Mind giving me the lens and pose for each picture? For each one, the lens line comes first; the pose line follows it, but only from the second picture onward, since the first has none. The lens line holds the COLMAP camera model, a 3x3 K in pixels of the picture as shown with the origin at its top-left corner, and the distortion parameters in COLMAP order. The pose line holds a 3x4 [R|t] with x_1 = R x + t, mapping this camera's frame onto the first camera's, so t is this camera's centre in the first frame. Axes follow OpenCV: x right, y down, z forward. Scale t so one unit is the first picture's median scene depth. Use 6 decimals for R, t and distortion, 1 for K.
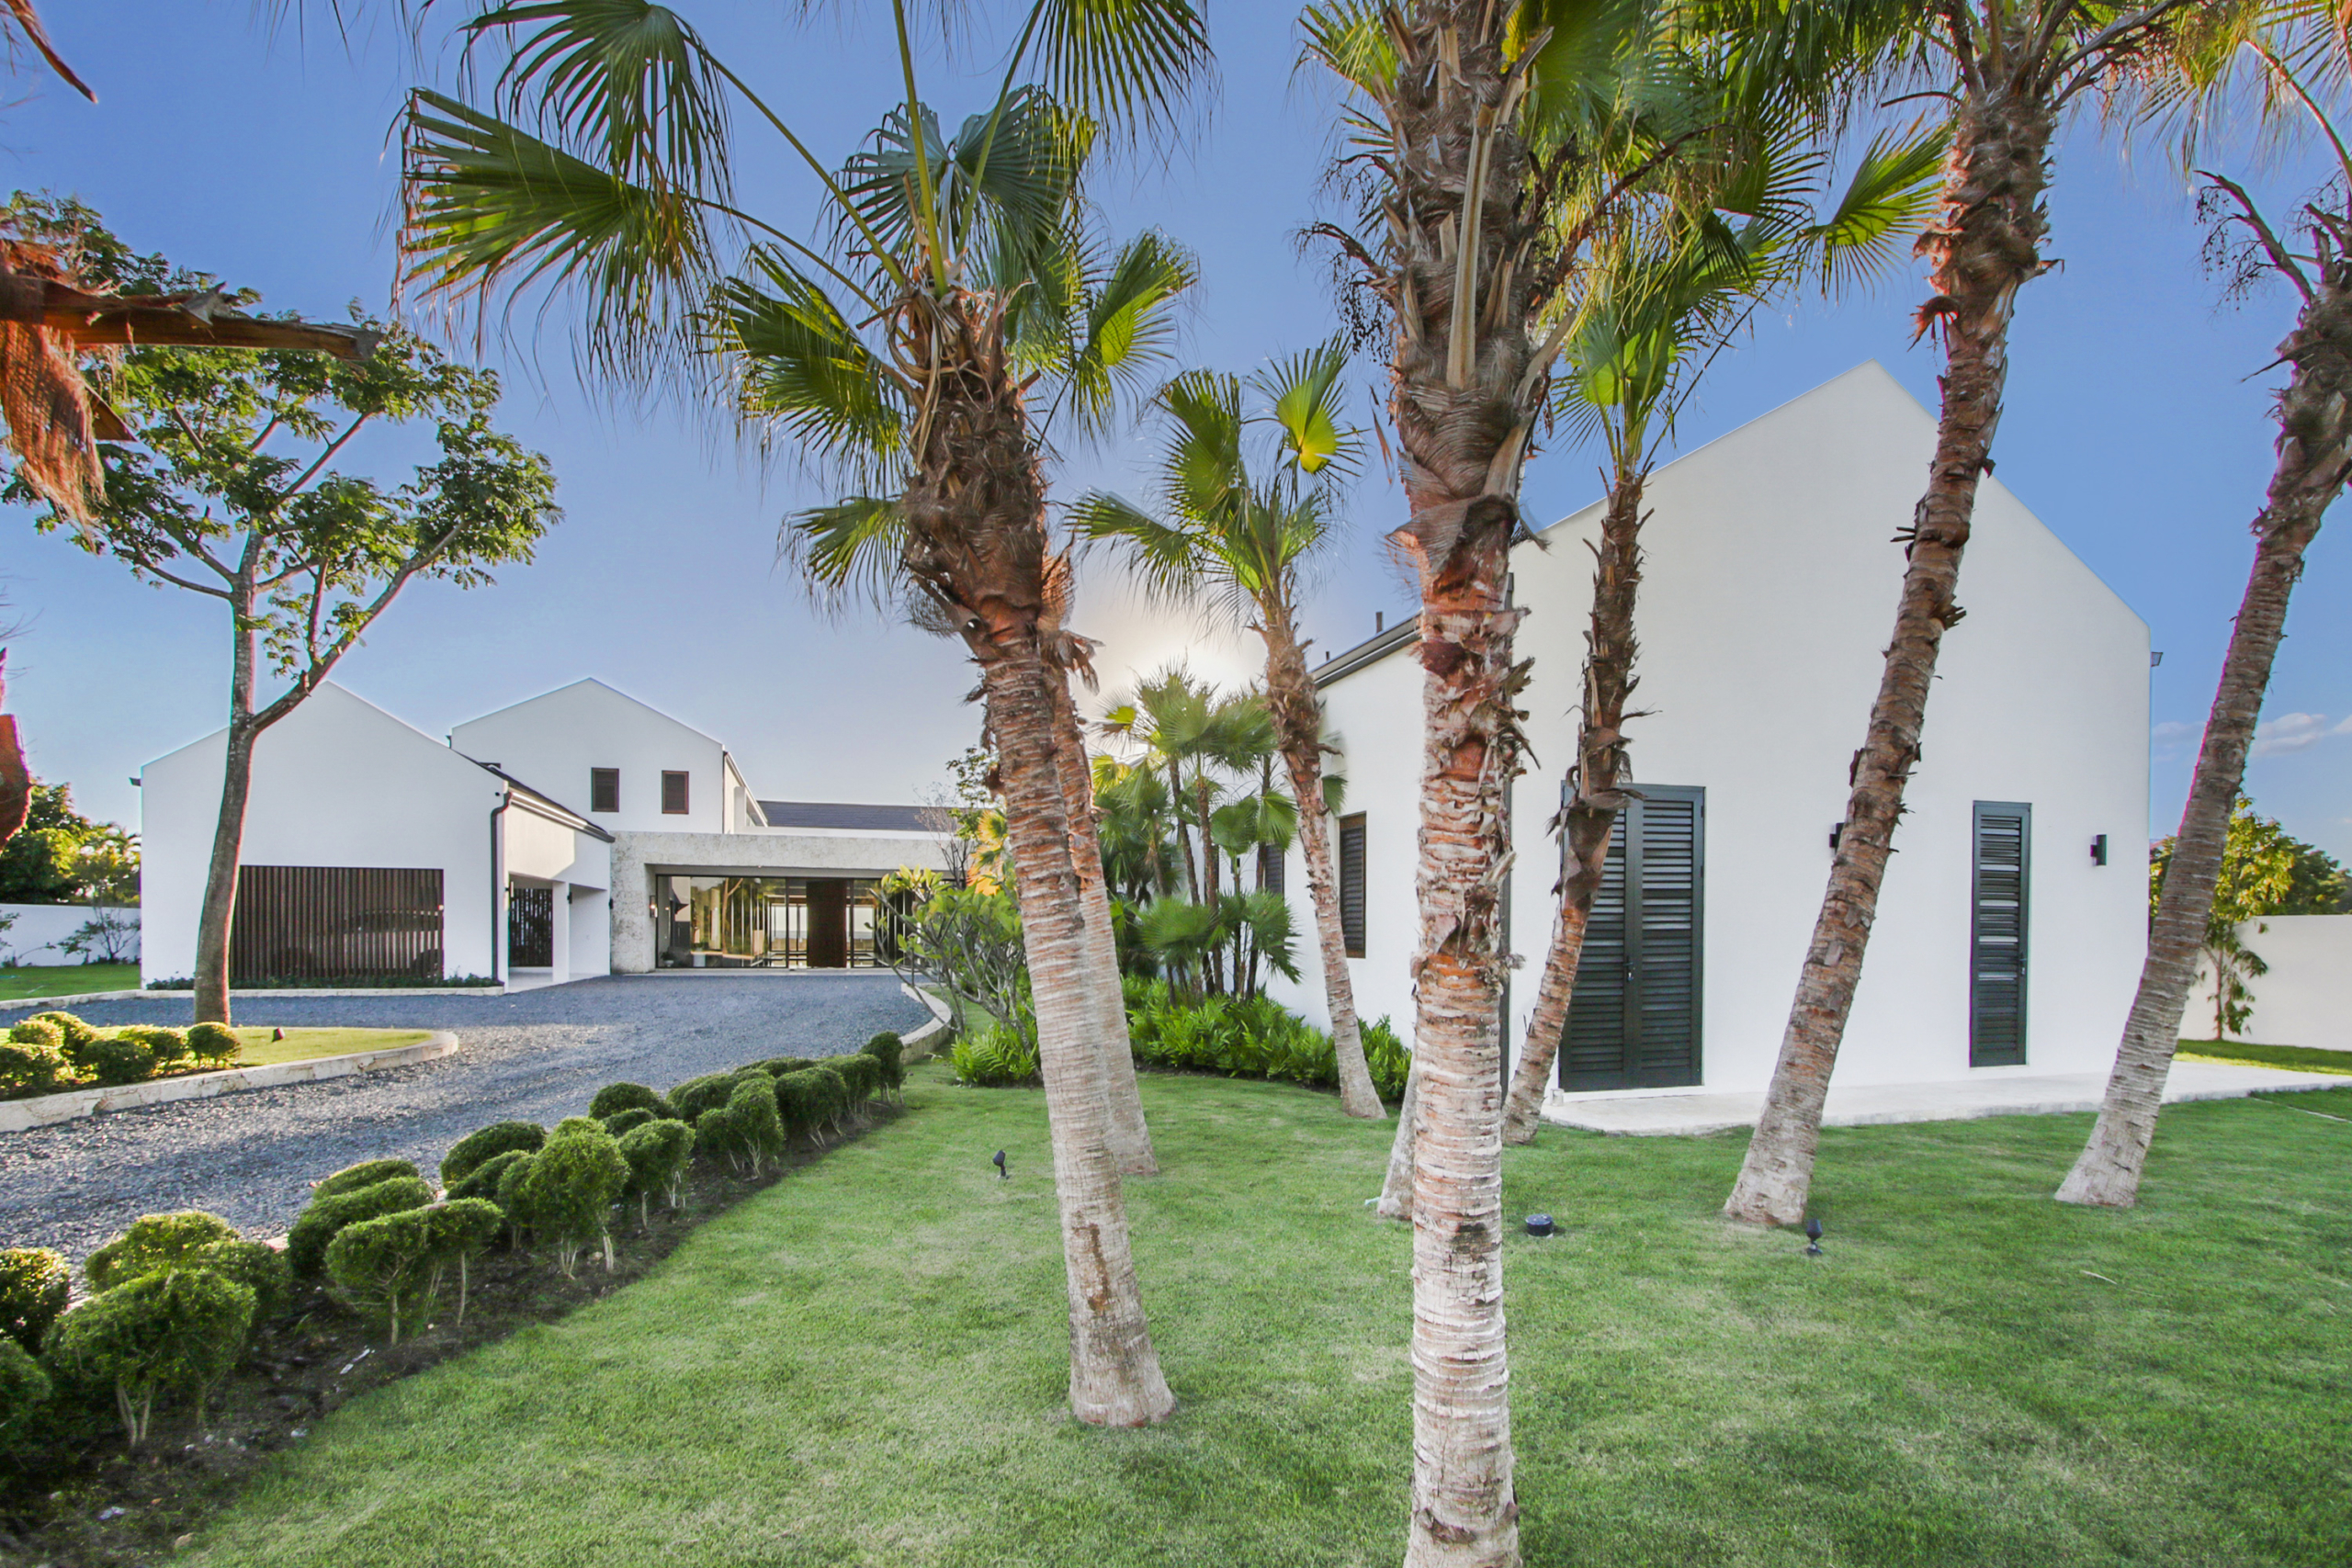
lens RADIAL K [[1075.9, 0, 1174.3], [0, 1075.9, 788.3], [0, 0, 1]] dist [-0.021647, 0.005106]
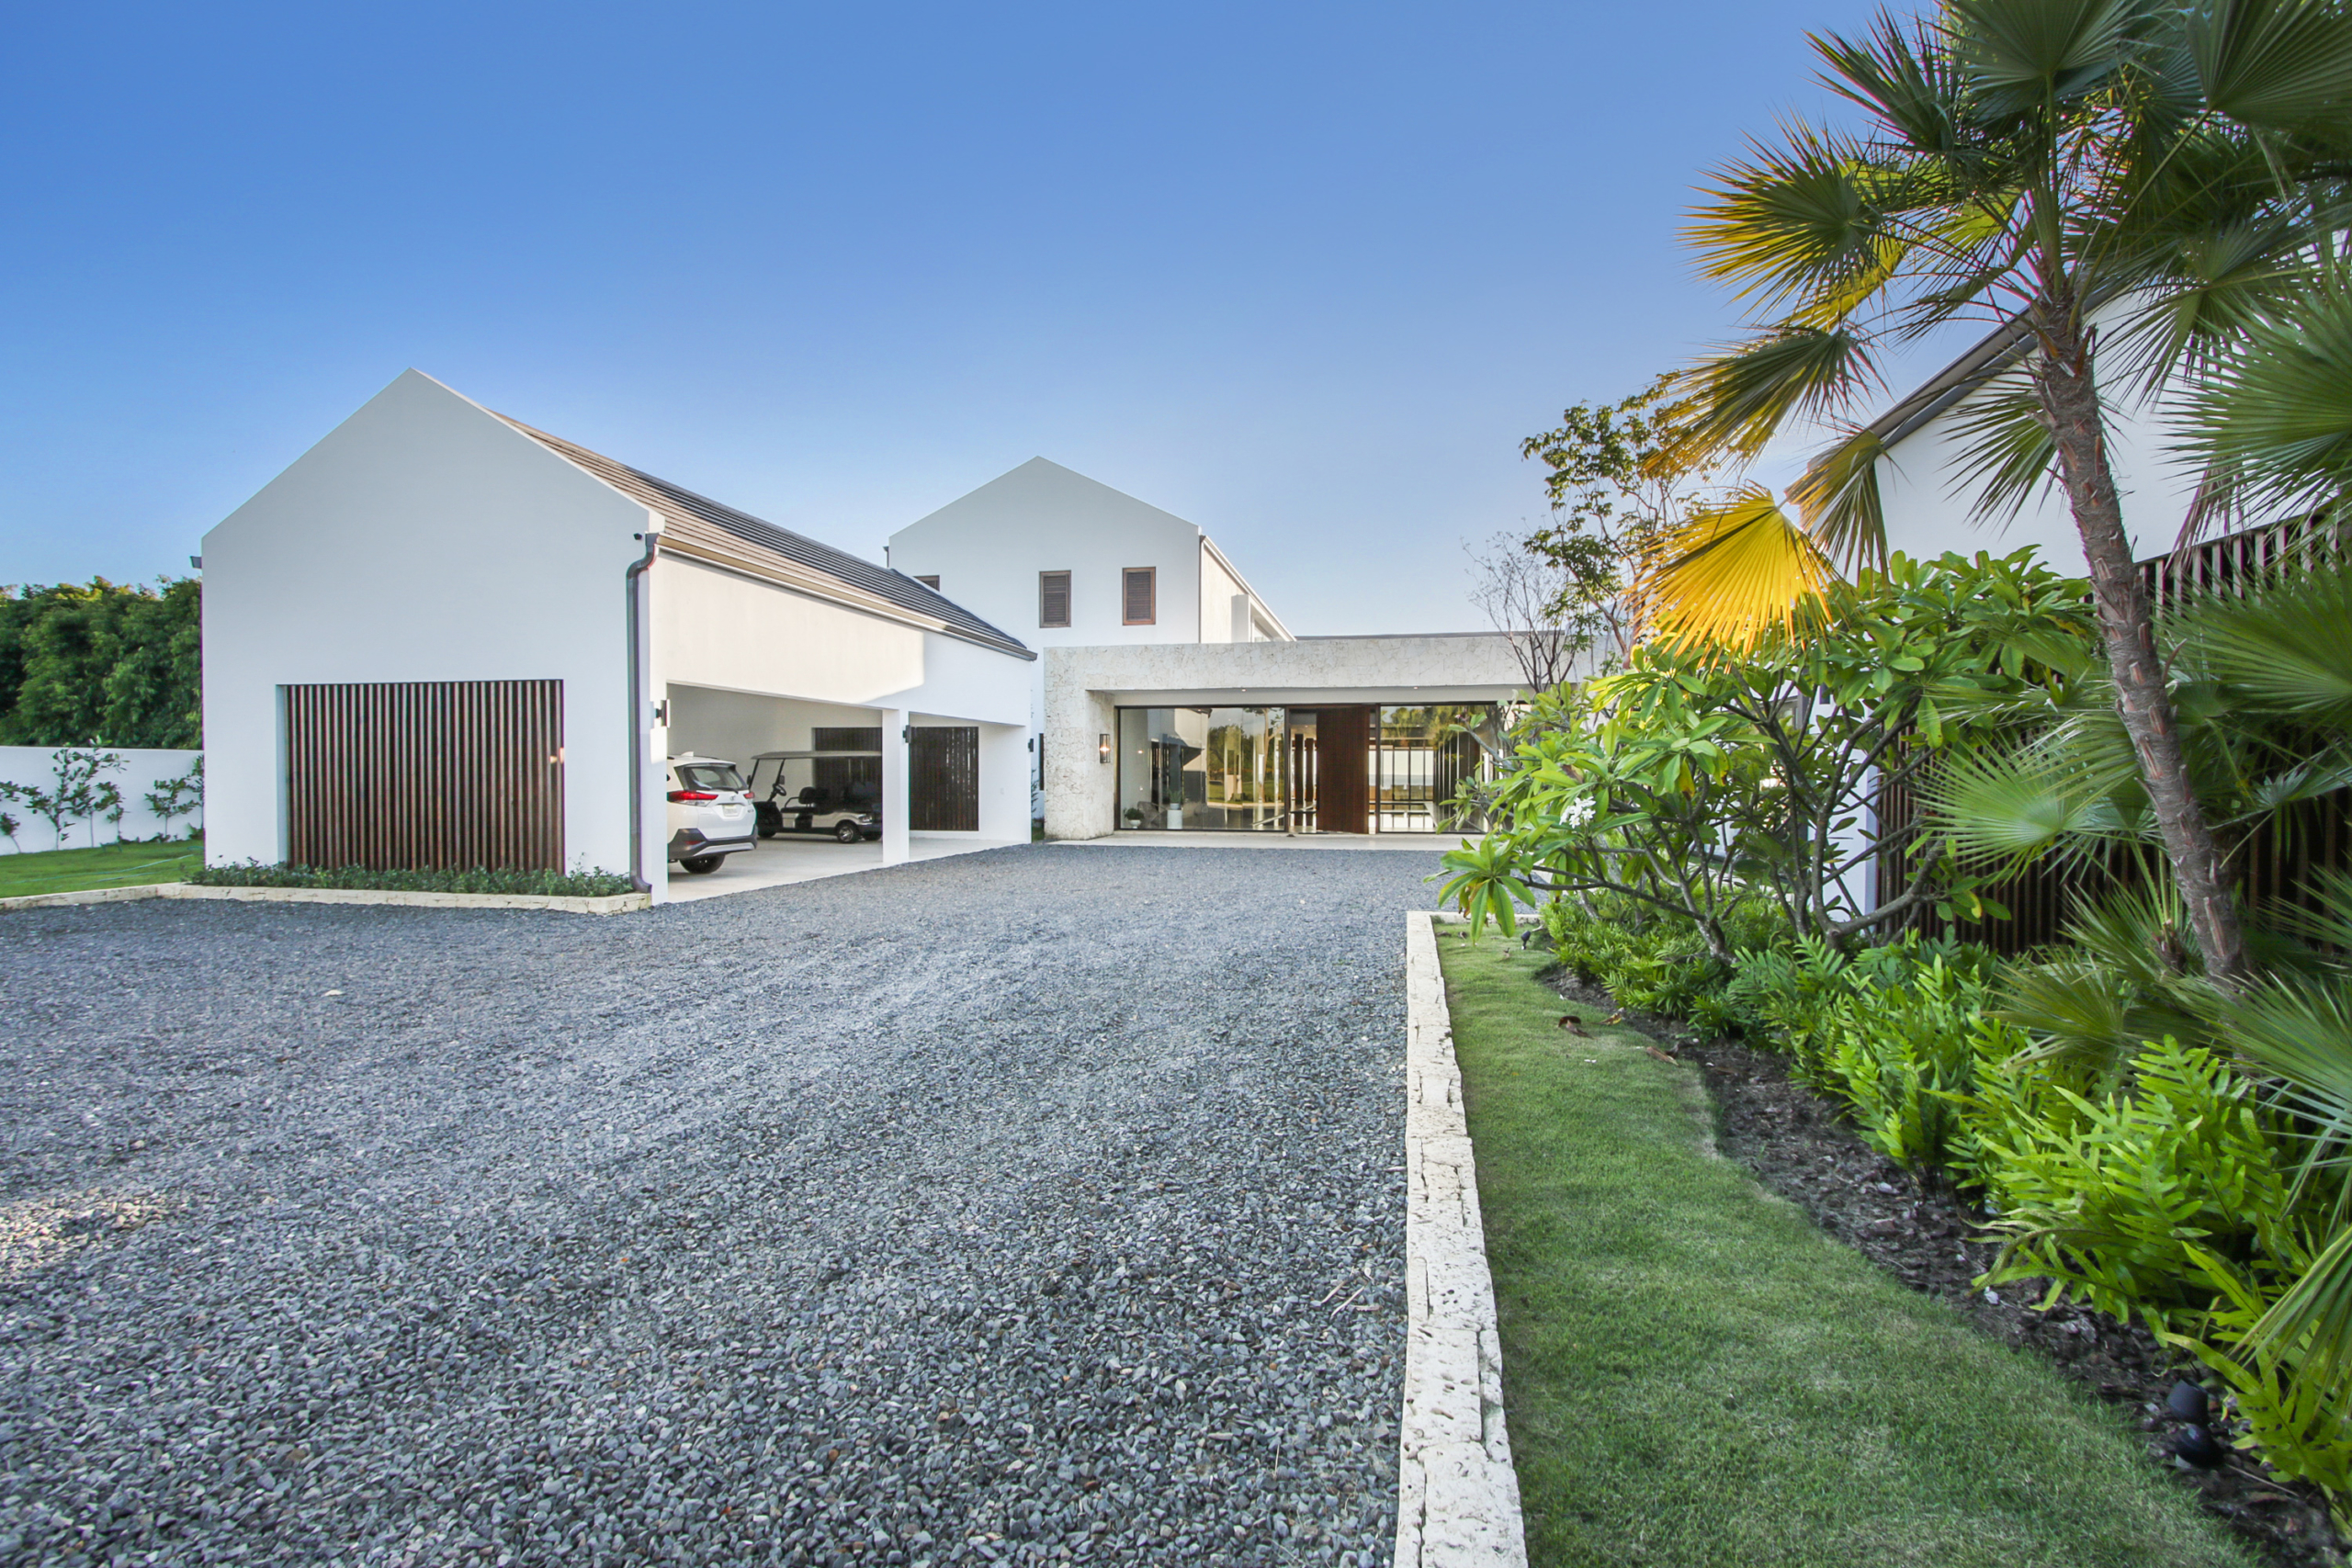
lens RADIAL K [[1075.9, 0, 1177.3], [0, 1075.9, 787.5], [0, 0, 1]] dist [-0.021647, 0.005106]
pose [[0.865036, 0.015724, -0.501464, -0.075901], [0.056036, 0.990227, 0.127712, 0.045861], [0.498571, -0.138575, 0.855701, 0.392556]]
